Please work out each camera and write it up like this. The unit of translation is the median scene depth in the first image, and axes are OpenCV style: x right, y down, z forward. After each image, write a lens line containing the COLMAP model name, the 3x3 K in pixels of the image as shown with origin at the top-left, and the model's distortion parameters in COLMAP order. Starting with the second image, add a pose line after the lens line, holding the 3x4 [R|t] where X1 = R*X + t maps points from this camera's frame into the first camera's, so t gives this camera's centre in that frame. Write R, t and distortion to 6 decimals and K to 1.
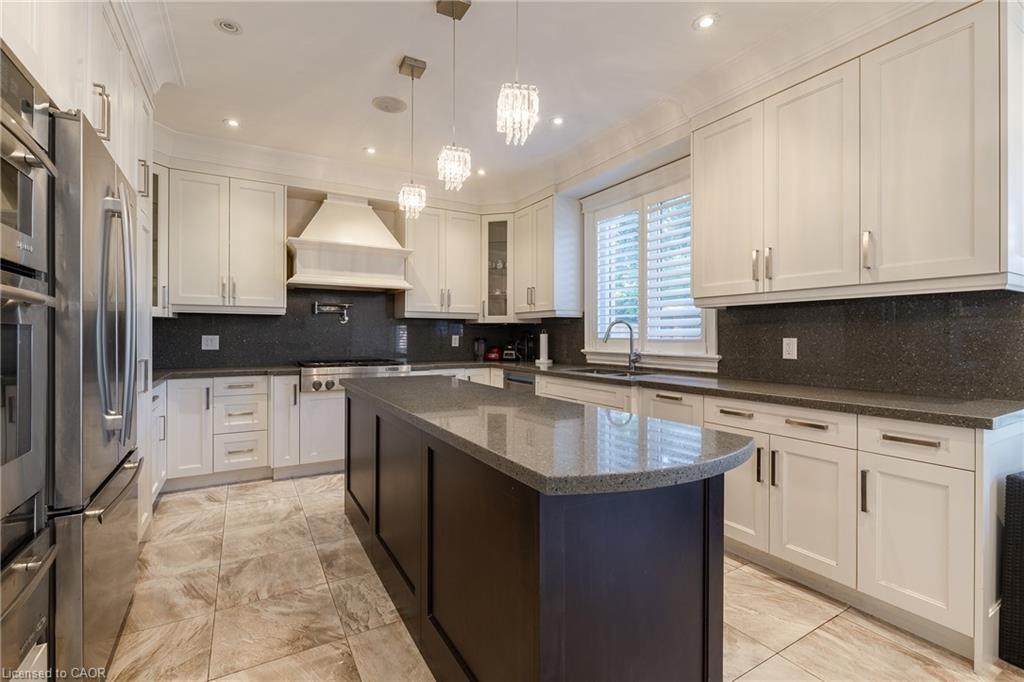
lens RADIAL K [[472.0, 0, 516.4], [0, 472.0, 337.3], [0, 0, 1]] dist [0.022436, 0.000319]
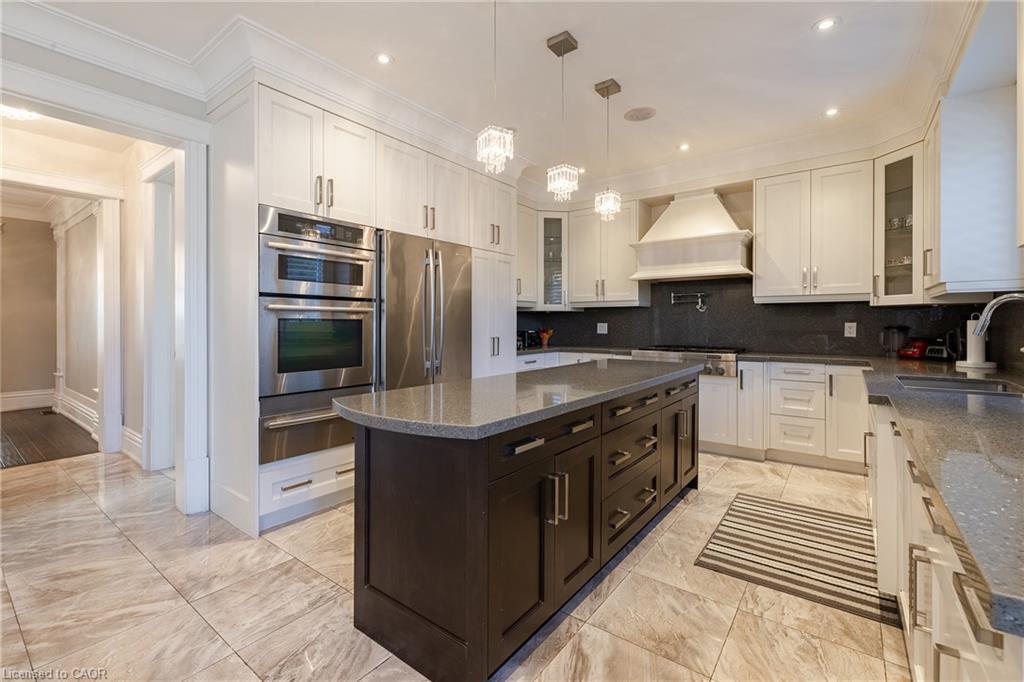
lens RADIAL K [[438.1, 0, 500.3], [0, 438.1, 324.6], [0, 0, 1]] dist [0.002211, -0.000804]
pose [[0.380870, 0.002182, -0.924626, 0.383302], [-0.002134, 0.999997, 0.001481, -0.001038], [0.924626, 0.001409, 0.380873, 0.227233]]
